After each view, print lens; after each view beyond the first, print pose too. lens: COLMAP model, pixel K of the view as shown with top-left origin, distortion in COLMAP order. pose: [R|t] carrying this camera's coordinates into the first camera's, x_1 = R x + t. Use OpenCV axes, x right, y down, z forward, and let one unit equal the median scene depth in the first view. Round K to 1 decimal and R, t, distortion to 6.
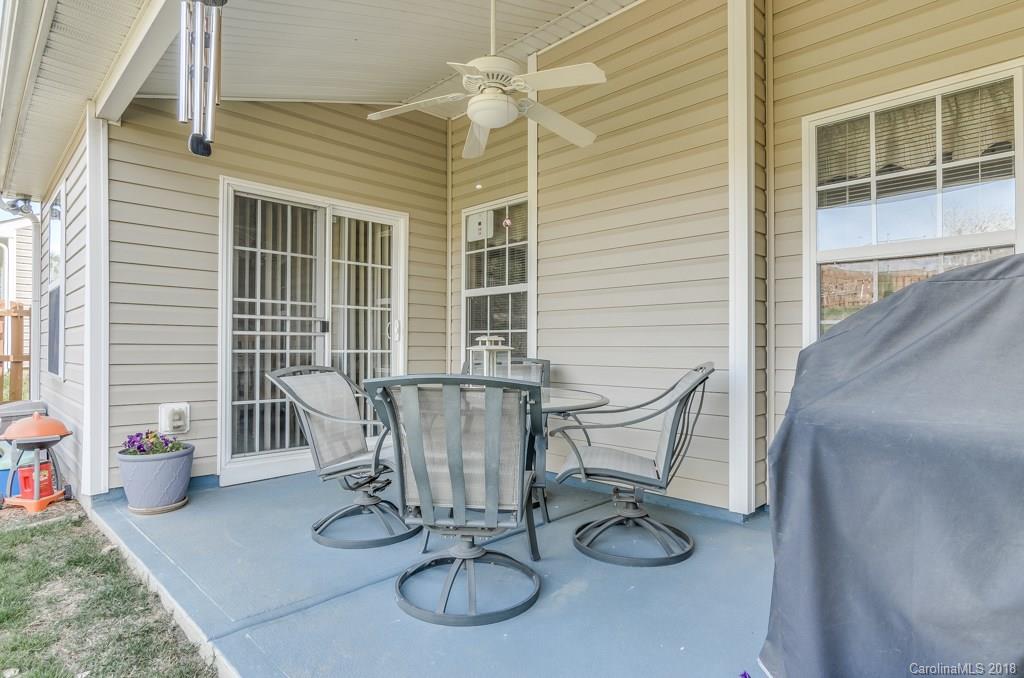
lens RADIAL K [[568.3, 0, 512.0], [0, 568.3, 339.0], [0, 0, 1]] dist [-0.001816, -0.001146]
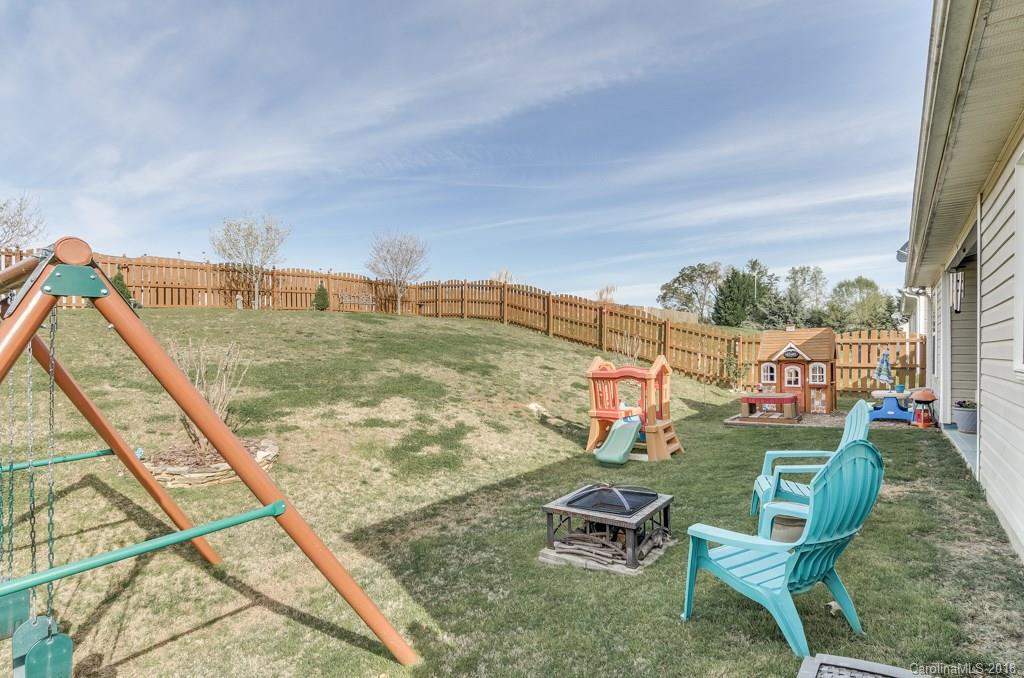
lens RADIAL K [[487.3, 0, 506.5], [0, 487.3, 342.7], [0, 0, 1]] dist [0.010550, -0.012577]
pose [[0.119323, -0.012339, -0.992779, 1.032684], [0.005494, 0.999916, -0.011768, -0.053474], [0.992840, -0.004050, 0.119381, -1.028746]]
